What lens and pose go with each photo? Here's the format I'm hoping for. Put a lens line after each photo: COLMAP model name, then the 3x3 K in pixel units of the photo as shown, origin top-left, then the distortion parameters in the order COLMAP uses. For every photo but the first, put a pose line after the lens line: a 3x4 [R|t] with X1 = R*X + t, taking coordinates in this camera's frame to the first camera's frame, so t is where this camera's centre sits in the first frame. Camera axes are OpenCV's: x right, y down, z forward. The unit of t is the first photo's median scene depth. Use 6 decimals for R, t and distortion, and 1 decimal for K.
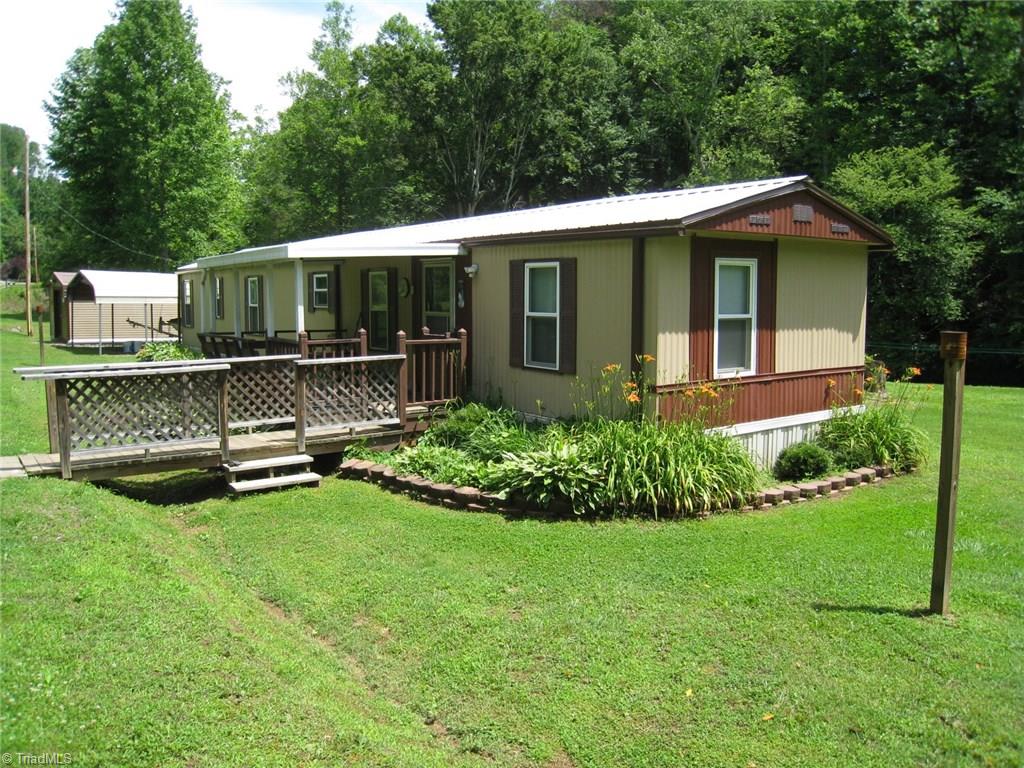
lens RADIAL K [[853.7, 0, 512.0], [0, 853.7, 384.0], [0, 0, 1]] dist [-0.160788, 0.109744]
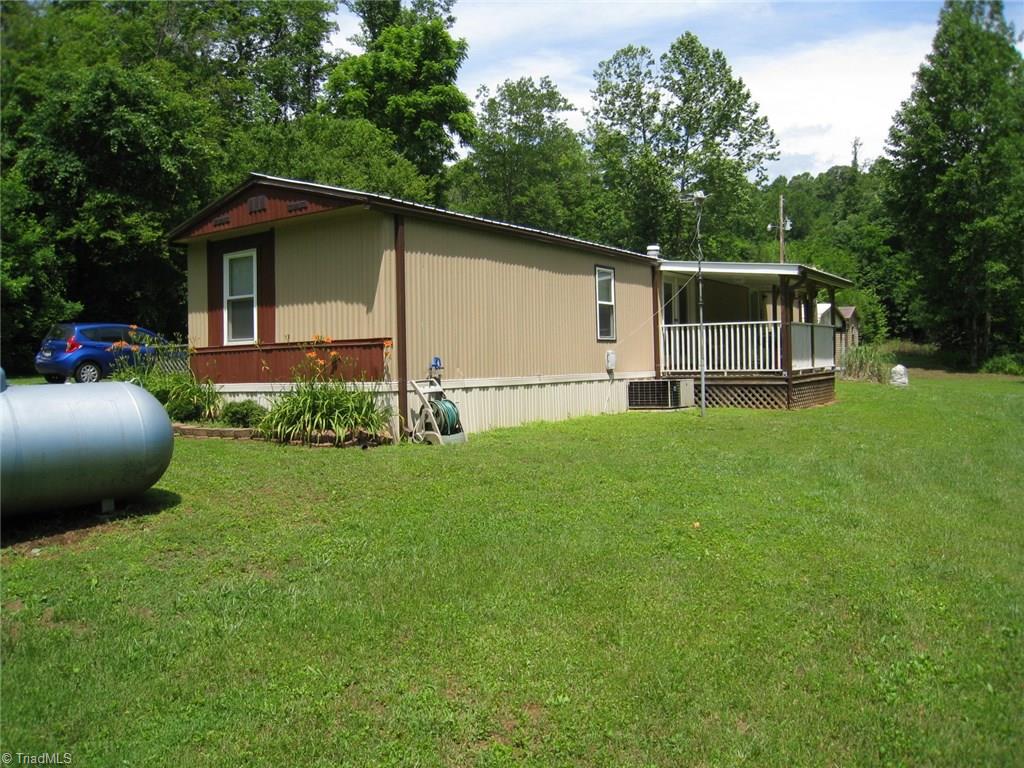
lens RADIAL K [[853.7, 0, 512.0], [0, 853.7, 384.0], [0, 0, 1]] dist [-0.160788, 0.109744]
pose [[0.331697, 0.017327, -0.943227, 1.544680], [-0.079993, 0.996747, -0.009821, 0.028856], [0.939988, 0.078709, 0.332004, 0.945301]]
